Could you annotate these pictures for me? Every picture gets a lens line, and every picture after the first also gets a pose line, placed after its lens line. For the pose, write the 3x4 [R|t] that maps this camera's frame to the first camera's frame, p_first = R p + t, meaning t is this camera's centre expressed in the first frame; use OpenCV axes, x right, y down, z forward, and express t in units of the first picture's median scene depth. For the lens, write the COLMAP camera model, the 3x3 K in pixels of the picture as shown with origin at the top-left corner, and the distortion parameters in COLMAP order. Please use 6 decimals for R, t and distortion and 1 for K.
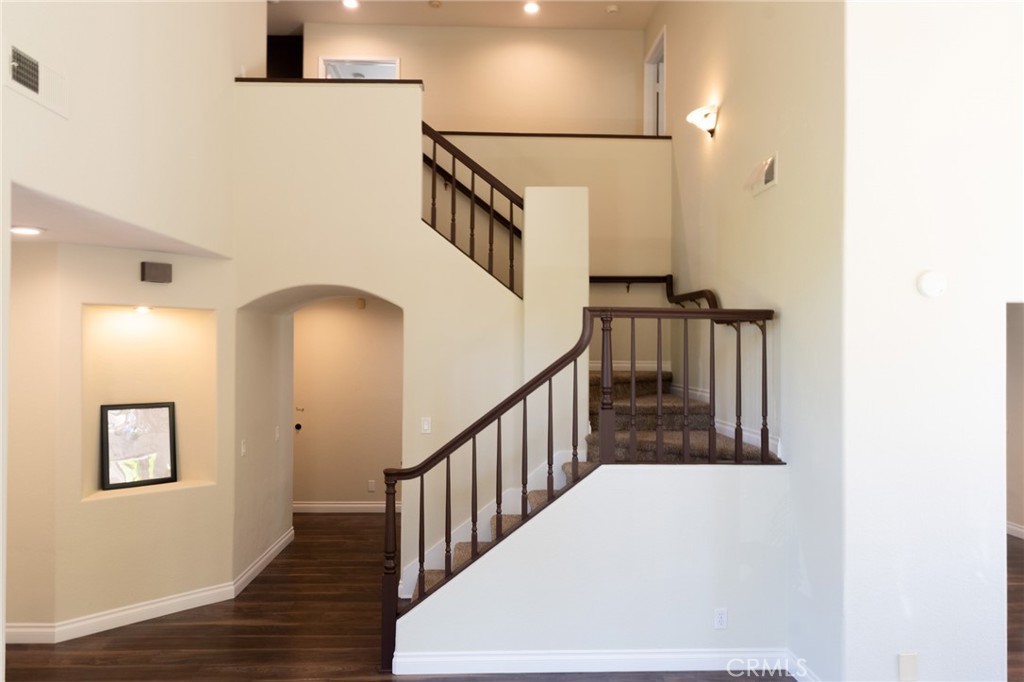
lens RADIAL K [[700.2, 0, 515.9], [0, 700.2, 343.1], [0, 0, 1]] dist [0.001627, -0.005437]
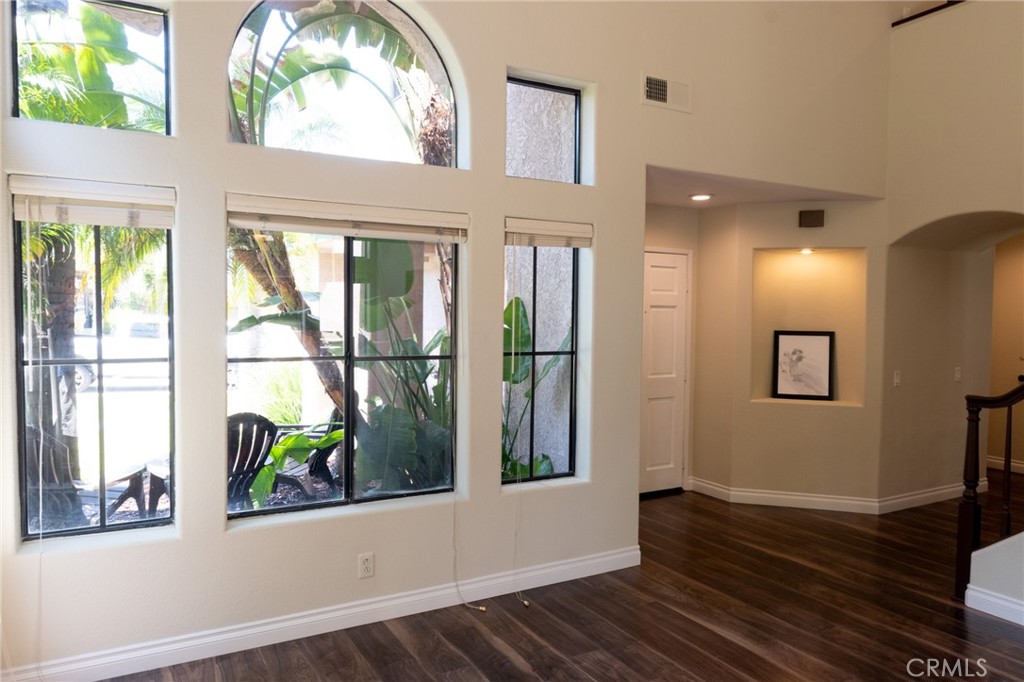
lens RADIAL K [[714.5, 0, 517.9], [0, 714.5, 342.3], [0, 0, 1]] dist [0.000476, -0.001302]
pose [[0.465575, 0.037837, -0.884199, 0.320830], [0.000533, 0.999073, 0.043033, 0.054090], [0.885008, -0.020507, 0.465124, 0.000628]]
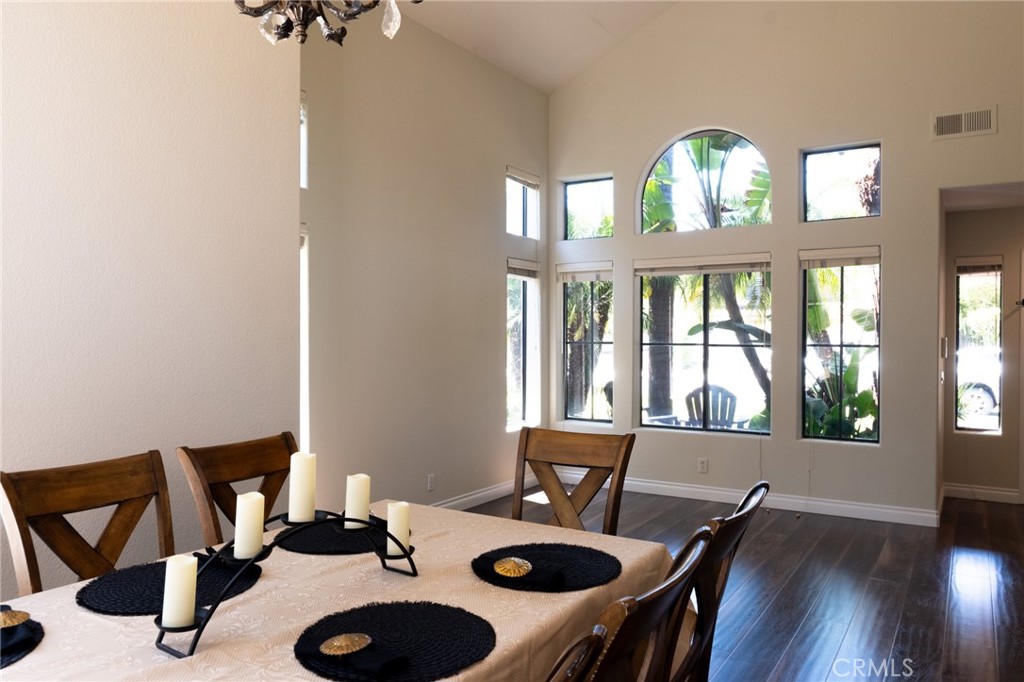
lens RADIAL K [[746.8, 0, 512.0], [0, 746.8, 341.0], [0, 0, 1]] dist [-0.015735, -0.001399]
pose [[-0.566974, -0.000877, -0.823735, 0.877462], [0.004038, 0.999984, -0.003845, 0.099971], [0.823726, -0.005507, -0.566961, 0.667644]]
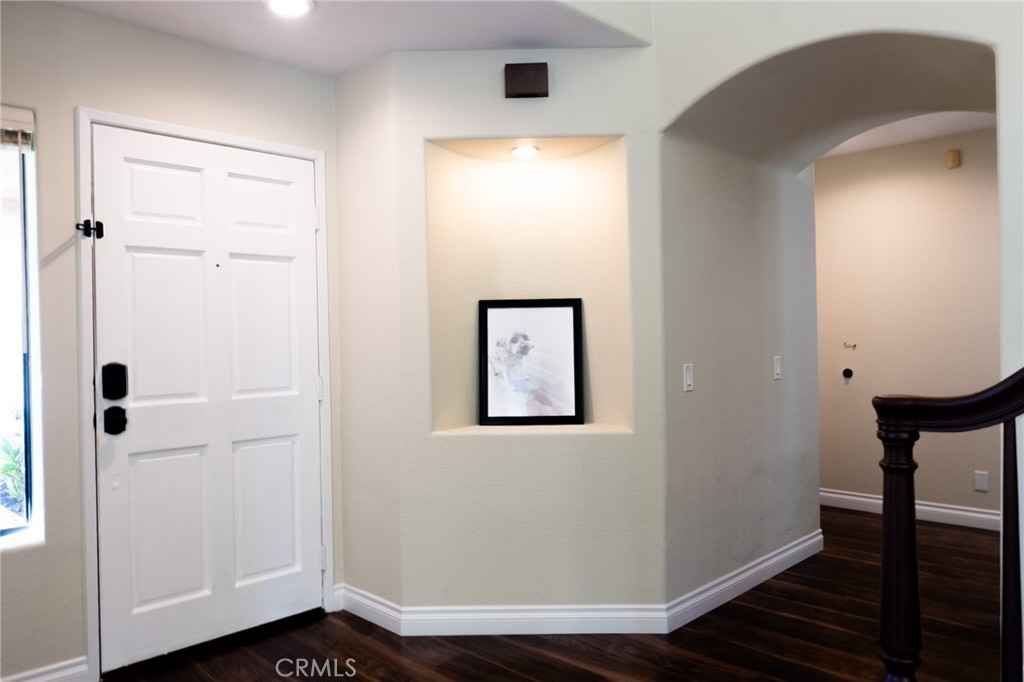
lens RADIAL K [[746.8, 0, 512.0], [0, 746.8, 341.0], [0, 0, 1]] dist [-0.015735, -0.001399]
pose [[0.678483, -0.012811, -0.734504, -0.038898], [0.029890, 0.999501, 0.010177, 0.120637], [0.734007, -0.028859, 0.678528, 0.526660]]
